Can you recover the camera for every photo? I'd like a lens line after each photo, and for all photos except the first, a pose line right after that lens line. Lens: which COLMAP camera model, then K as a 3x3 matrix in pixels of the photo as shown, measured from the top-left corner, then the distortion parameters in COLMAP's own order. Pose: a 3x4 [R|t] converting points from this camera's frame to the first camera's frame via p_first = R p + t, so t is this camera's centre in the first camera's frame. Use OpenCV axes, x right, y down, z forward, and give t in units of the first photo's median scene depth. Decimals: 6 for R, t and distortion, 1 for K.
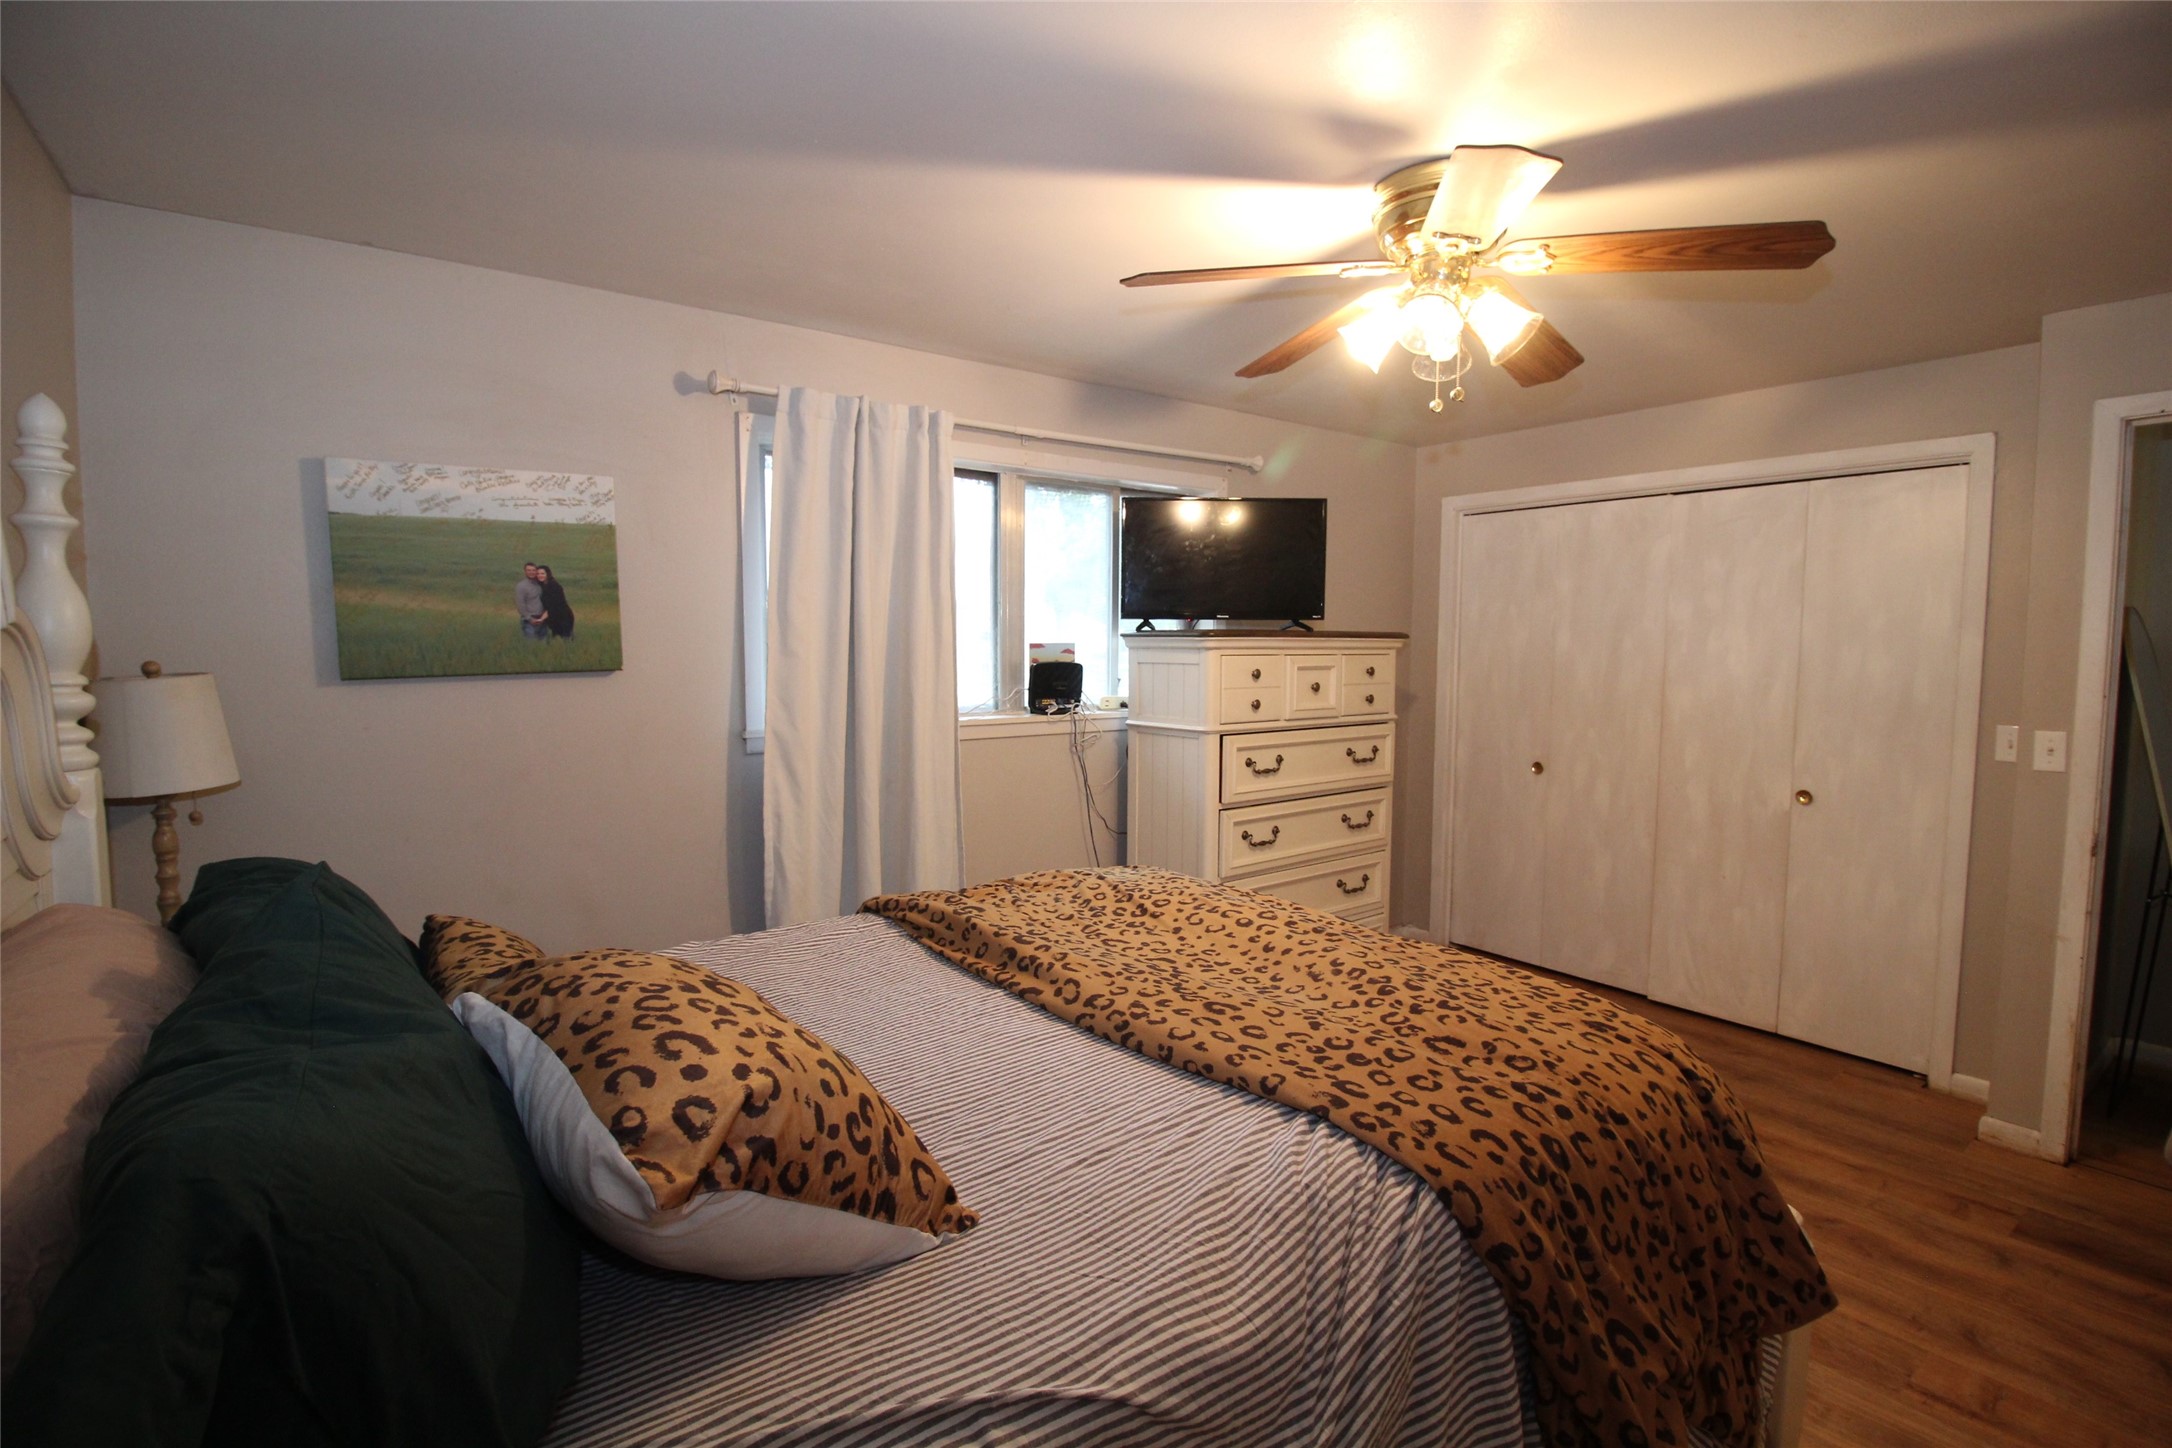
lens RADIAL K [[1006.4, 0, 1088.0], [0, 1006.4, 715.4], [0, 0, 1]] dist [0.001614, -0.013118]
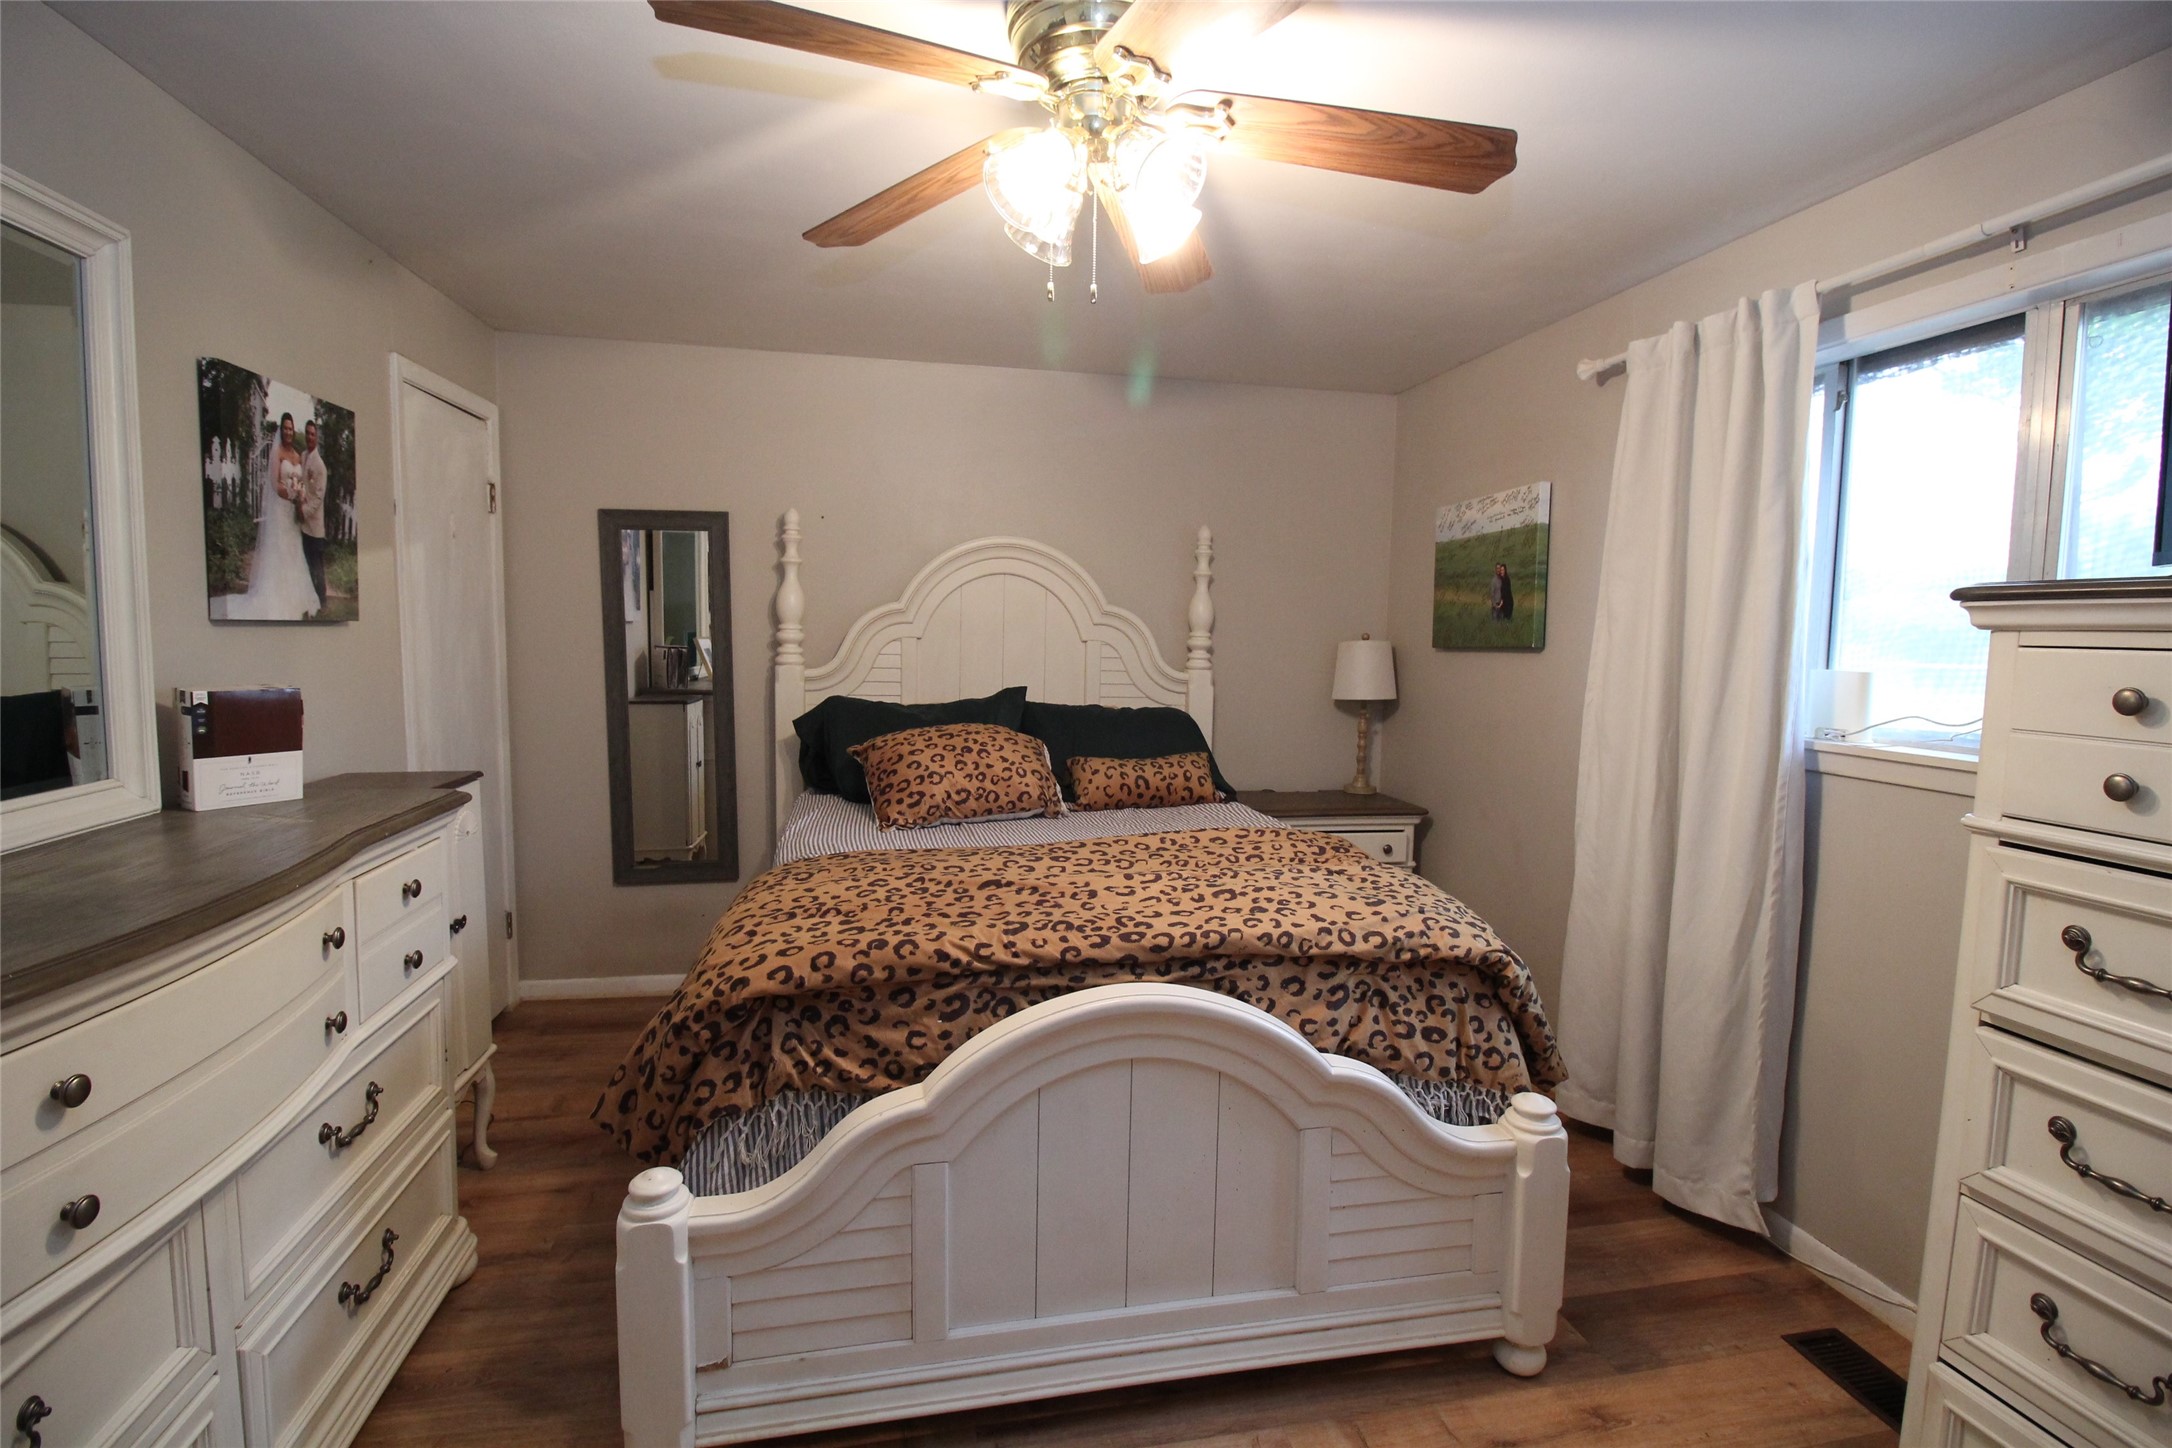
lens RADIAL K [[1006.4, 0, 1088.0], [0, 1006.4, 715.4], [0, 0, 1]] dist [0.001614, -0.013118]
pose [[-0.422382, 0.066186, -0.903998, 0.838535], [-0.091359, 0.989143, 0.115106, -0.057171], [0.901802, 0.131208, -0.411750, 1.064166]]
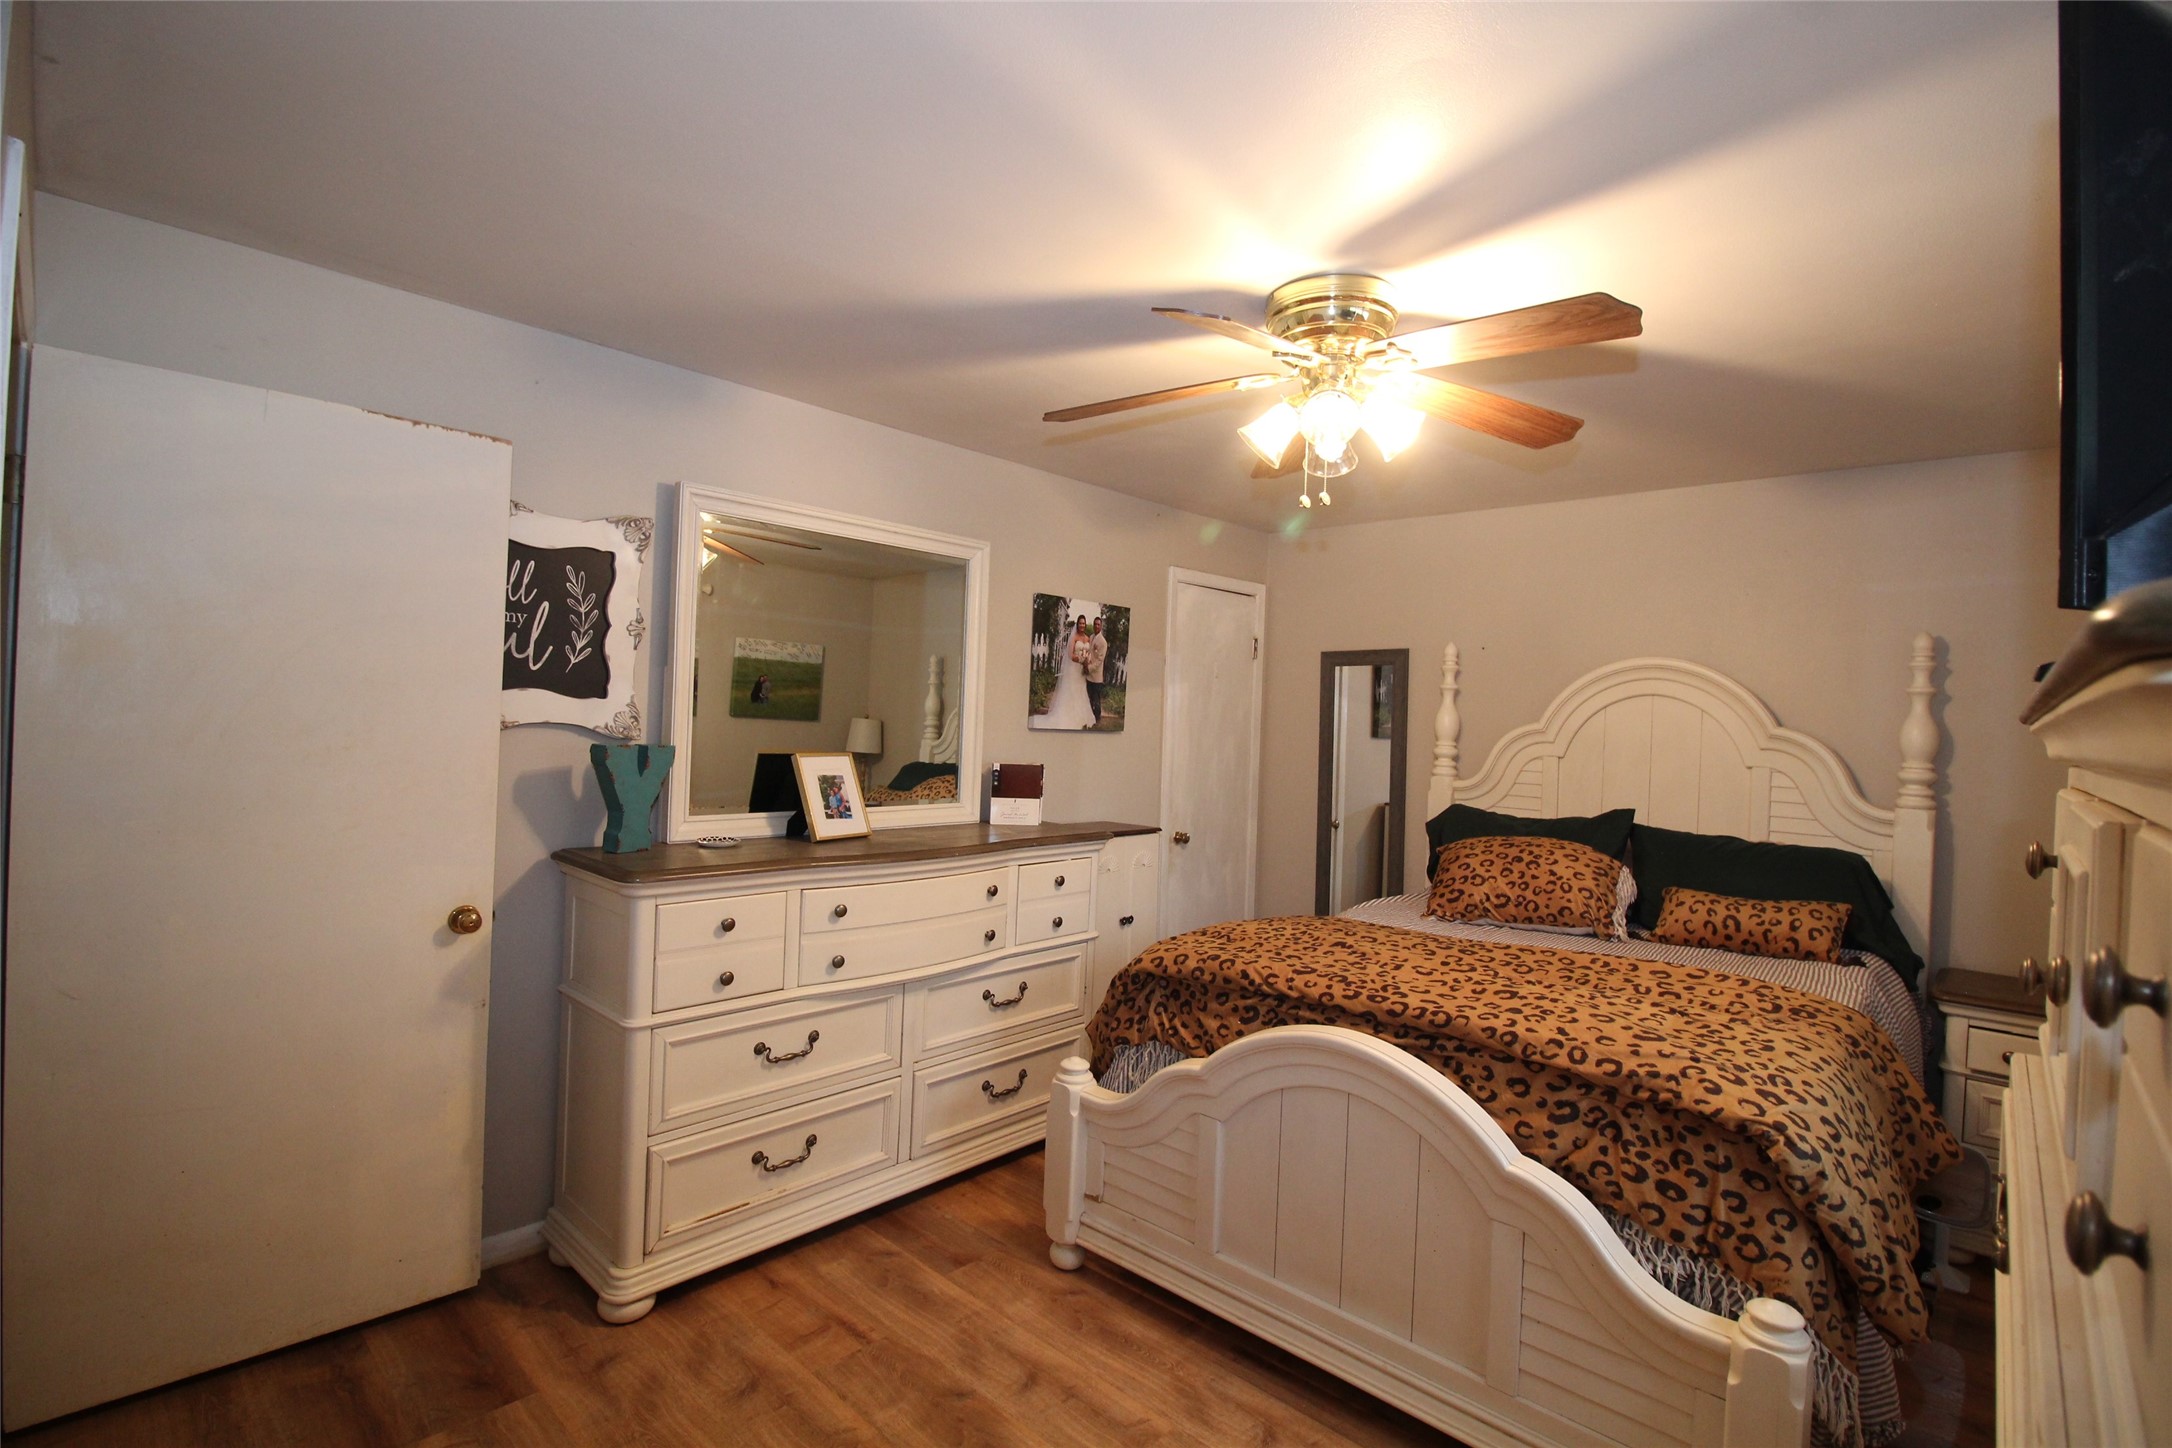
lens RADIAL K [[1006.4, 0, 1088.0], [0, 1006.4, 715.4], [0, 0, 1]] dist [0.001614, -0.013118]
pose [[-0.982736, -0.043003, -0.179944, 0.605903], [-0.056889, 0.995728, 0.072730, -0.110025], [0.176048, 0.081712, -0.980984, 1.582429]]
